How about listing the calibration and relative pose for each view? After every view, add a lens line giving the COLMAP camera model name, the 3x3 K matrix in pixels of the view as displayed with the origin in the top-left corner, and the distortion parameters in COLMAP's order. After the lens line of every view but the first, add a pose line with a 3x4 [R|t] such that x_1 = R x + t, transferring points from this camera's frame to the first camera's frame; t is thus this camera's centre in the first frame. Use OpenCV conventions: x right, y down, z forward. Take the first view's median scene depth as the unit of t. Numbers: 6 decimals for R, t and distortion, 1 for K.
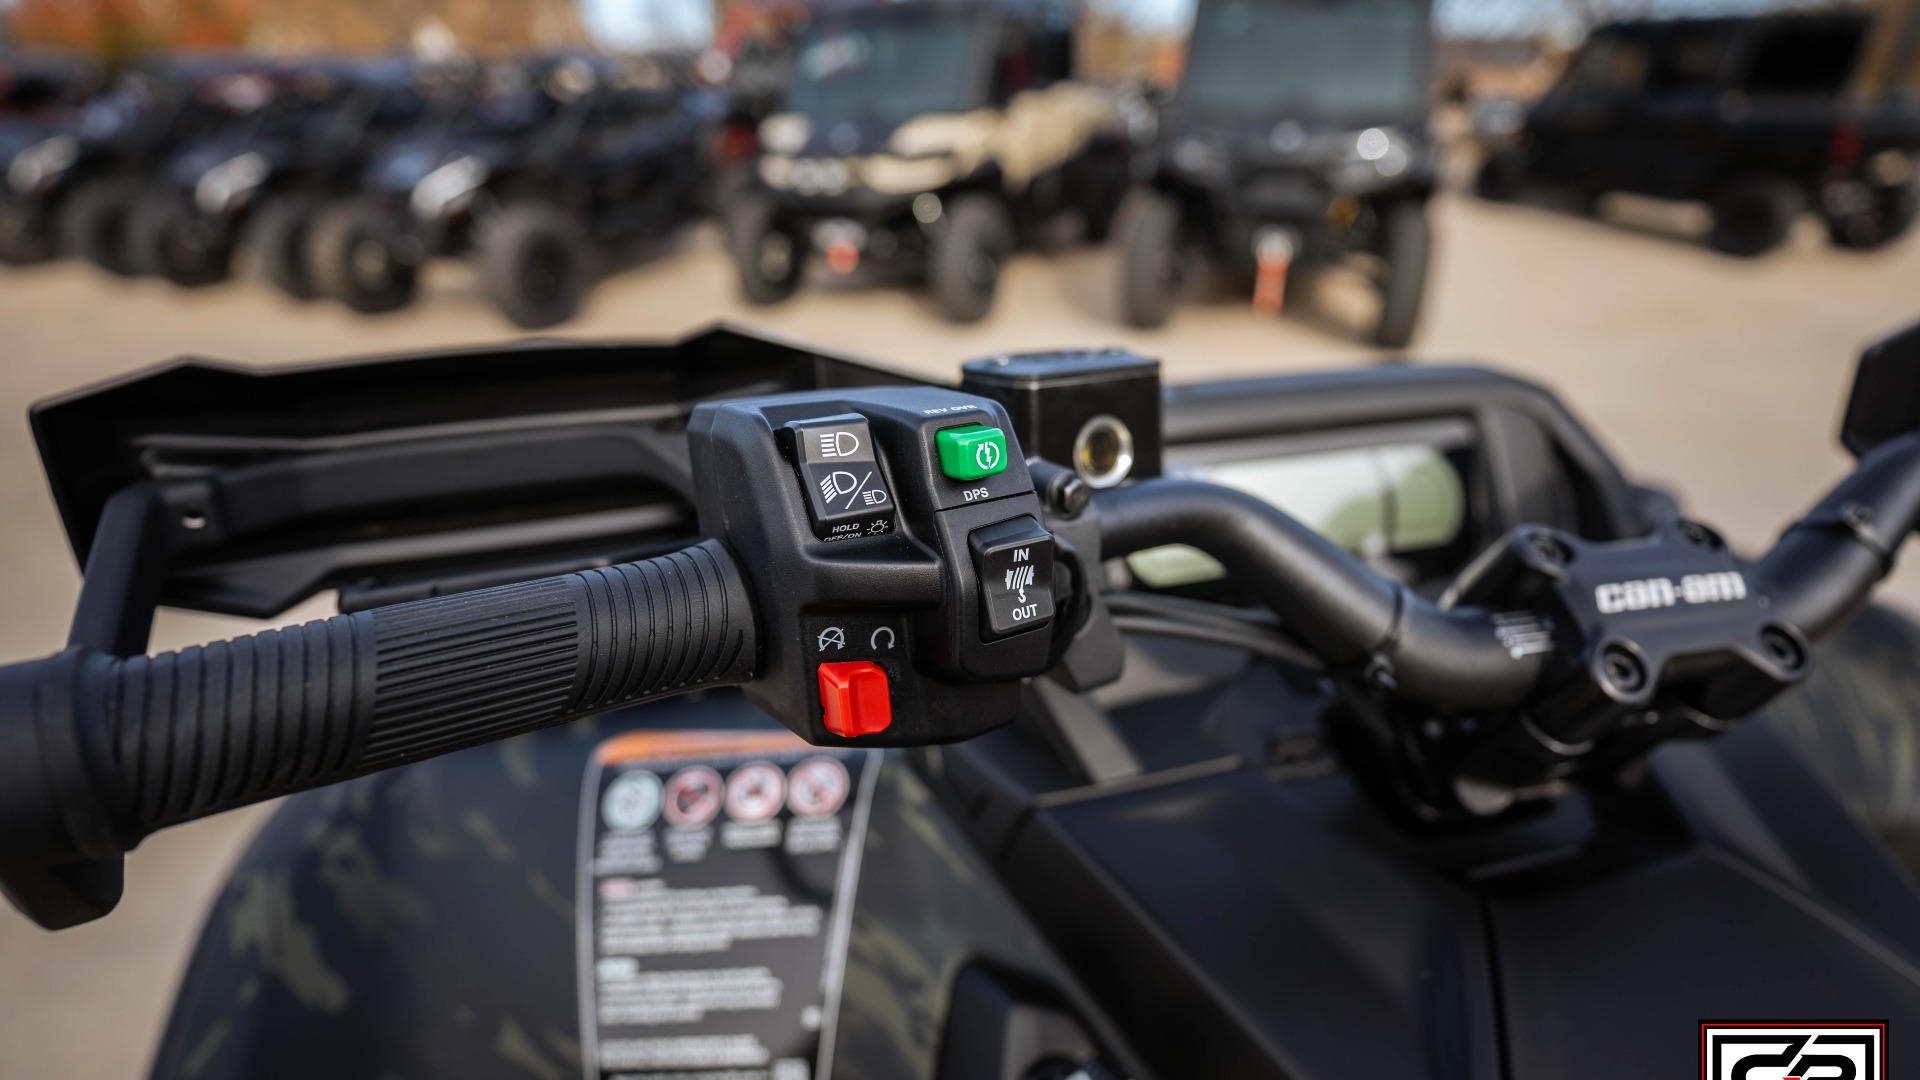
lens RADIAL K [[953.9, 0, 960.0], [0, 953.9, 540.0], [0, 0, 1]] dist [-0.070603, 0.032470]
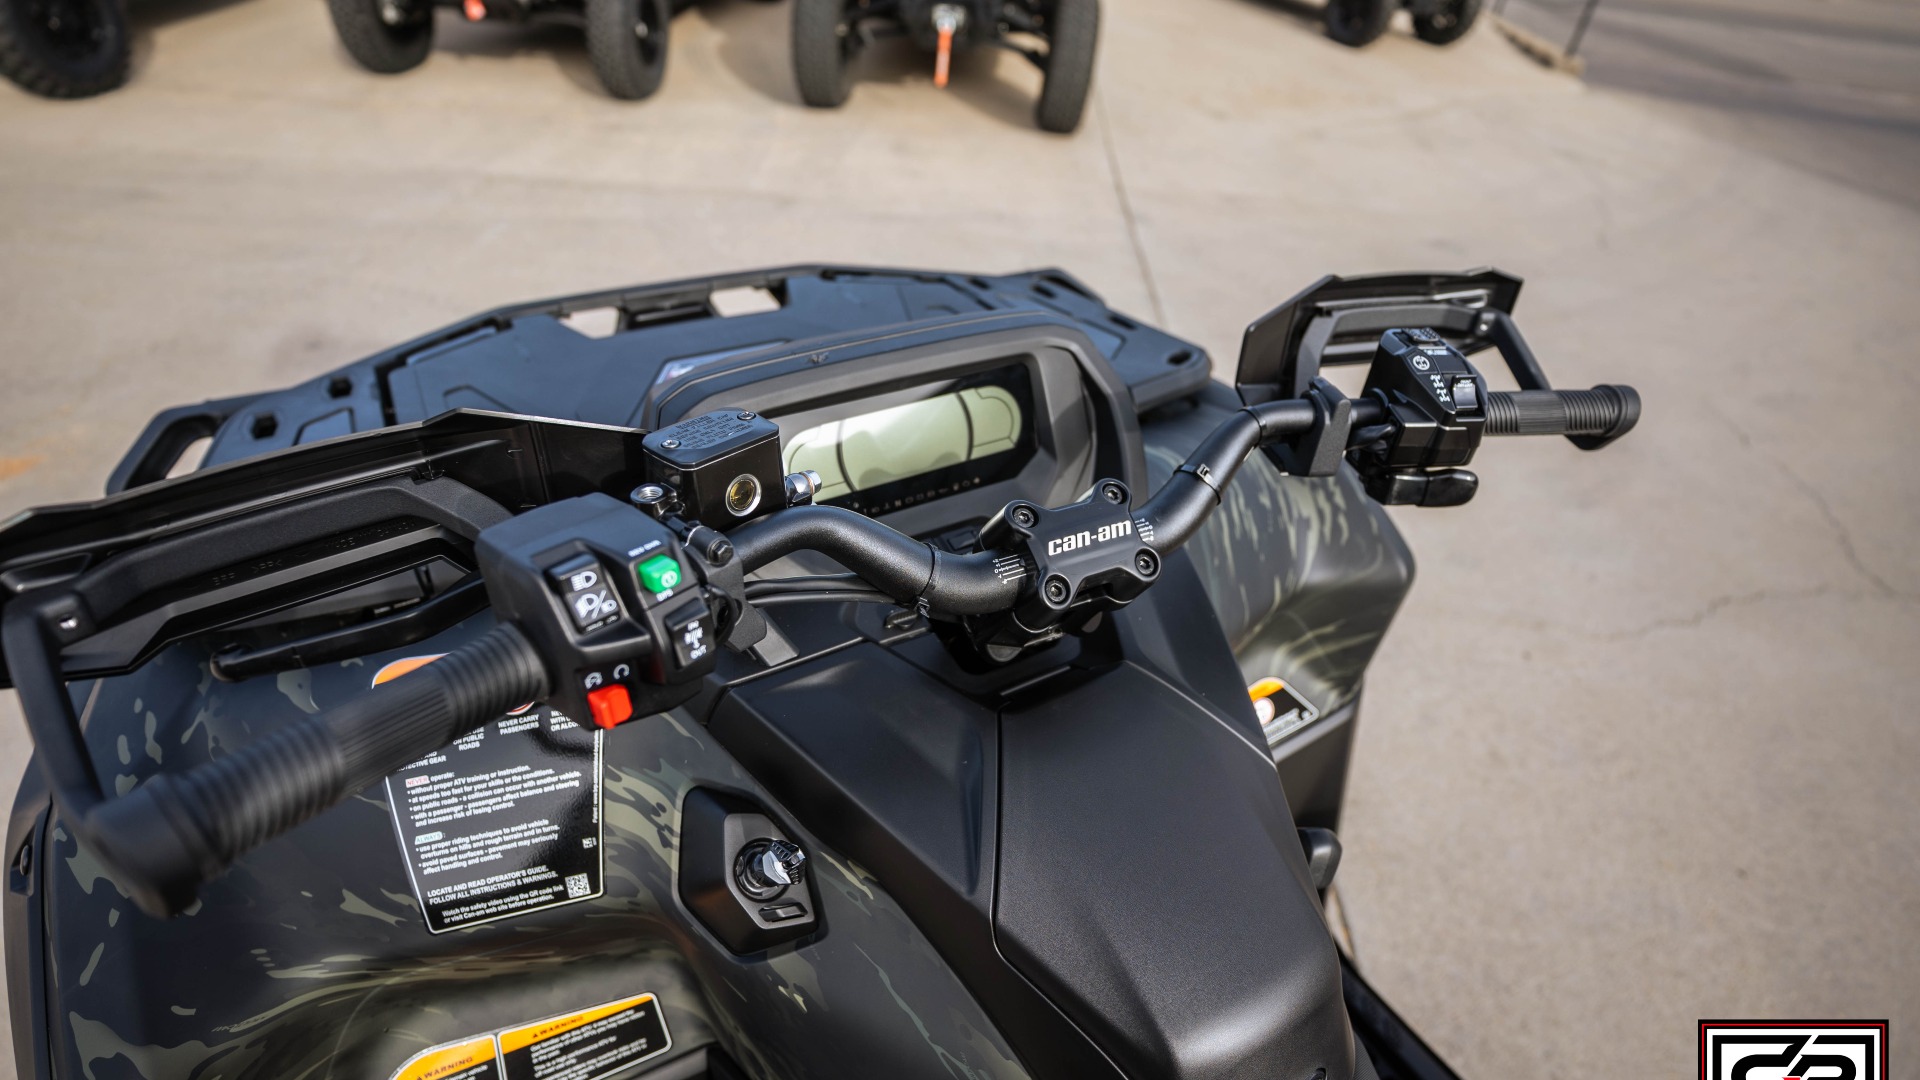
lens RADIAL K [[953.9, 0, 960.0], [0, 953.9, 540.0], [0, 0, 1]] dist [-0.070603, 0.032470]
pose [[0.950753, -0.110468, 0.289596, 0.027830], [0.036532, 0.967757, 0.249220, -0.401704], [-0.307789, -0.226368, 0.924134, -0.577837]]
